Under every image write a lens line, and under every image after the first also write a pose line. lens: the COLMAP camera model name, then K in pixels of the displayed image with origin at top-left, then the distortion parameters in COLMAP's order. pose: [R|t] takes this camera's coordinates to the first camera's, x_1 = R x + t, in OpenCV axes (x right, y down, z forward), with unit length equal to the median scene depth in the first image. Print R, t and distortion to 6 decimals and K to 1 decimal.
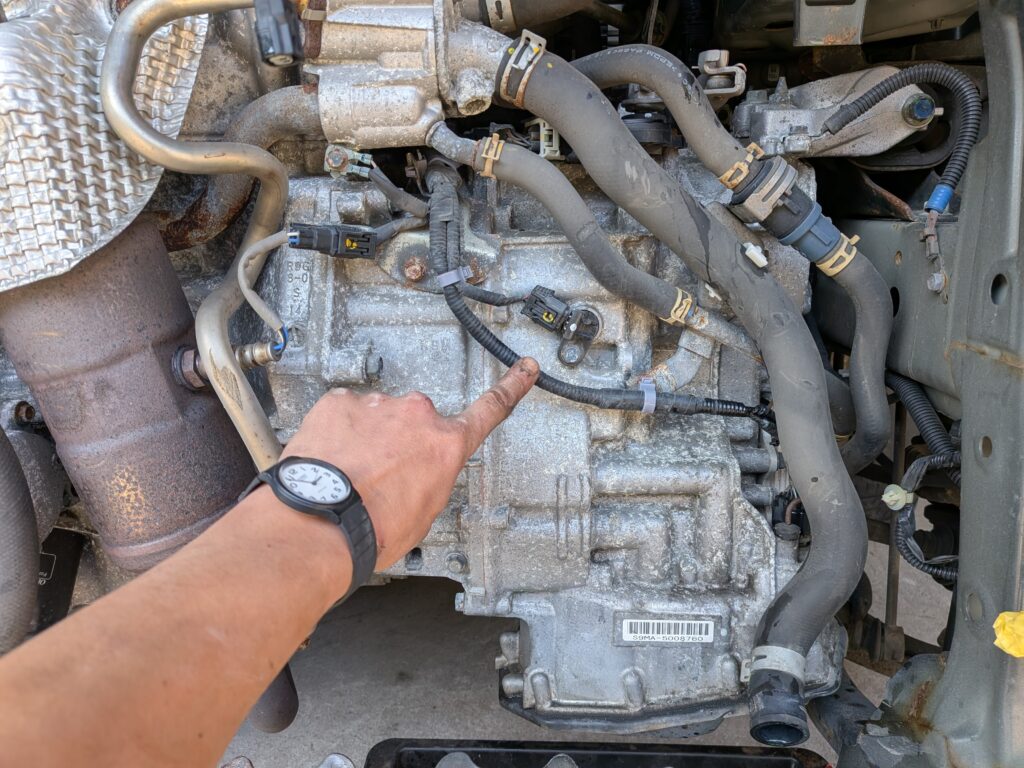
lens RADIAL K [[740.4, 0, 512.0], [0, 740.4, 384.0], [0, 0, 1]] dist [0.011216, -0.027346]
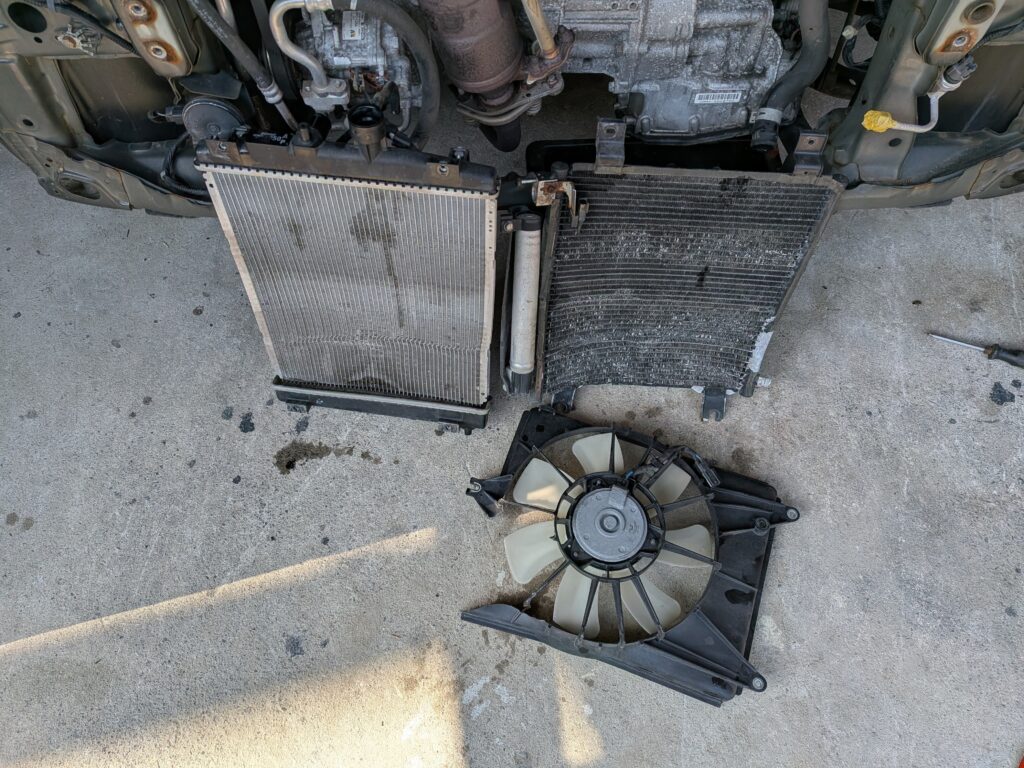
lens RADIAL K [[740.4, 0, 512.0], [0, 740.4, 384.0], [0, 0, 1]] dist [0.011216, -0.027346]
pose [[0.996675, -0.067582, 0.045517, -0.476118], [0.011078, 0.665829, 0.746022, -0.637412], [-0.080725, -0.743037, 0.664364, -0.834306]]
